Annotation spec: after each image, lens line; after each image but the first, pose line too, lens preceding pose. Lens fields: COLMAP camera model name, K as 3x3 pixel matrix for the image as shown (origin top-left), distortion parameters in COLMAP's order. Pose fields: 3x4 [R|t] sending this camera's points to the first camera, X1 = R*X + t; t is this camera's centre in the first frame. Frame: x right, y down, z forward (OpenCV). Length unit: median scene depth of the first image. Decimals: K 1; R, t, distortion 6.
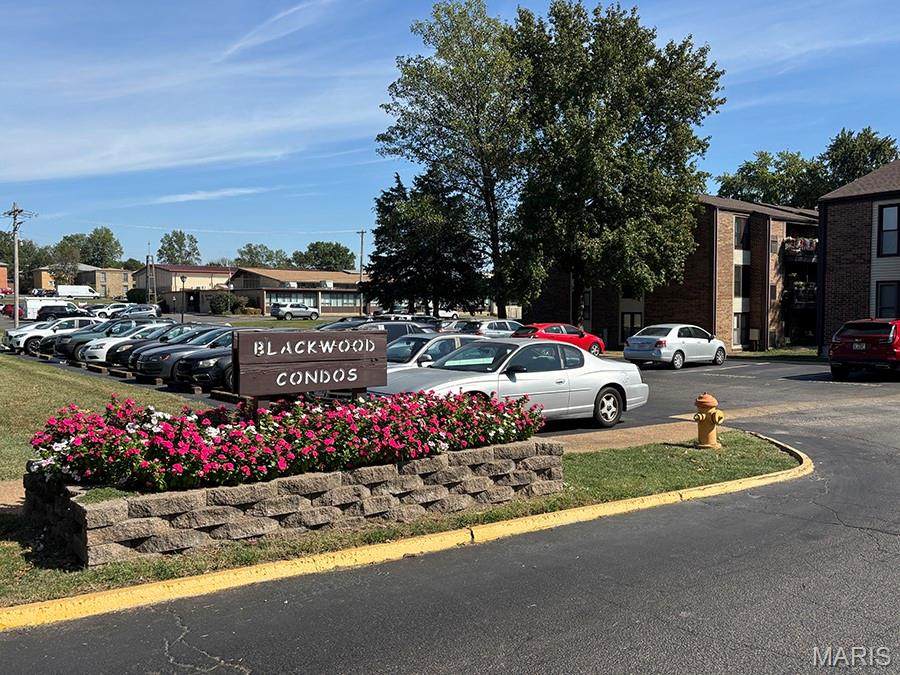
lens RADIAL K [[769.5, 0, 450.0], [0, 769.5, 337.5], [0, 0, 1]] dist [-0.001644, -0.002665]
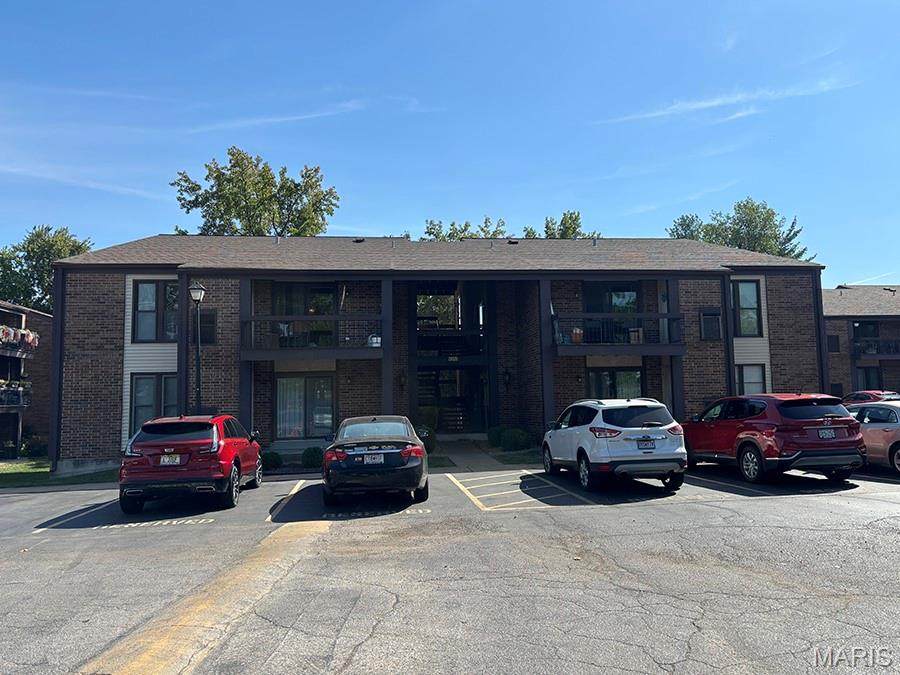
lens RADIAL K [[683.3, 0, 448.8], [0, 683.3, 340.6], [0, 0, 1]] dist [0.045149, -0.047262]
pose [[0.506501, 0.069686, 0.859419, 0.105917], [0.057708, 0.991754, -0.114427, -0.005767], [-0.860306, 0.107552, 0.498303, 0.356383]]
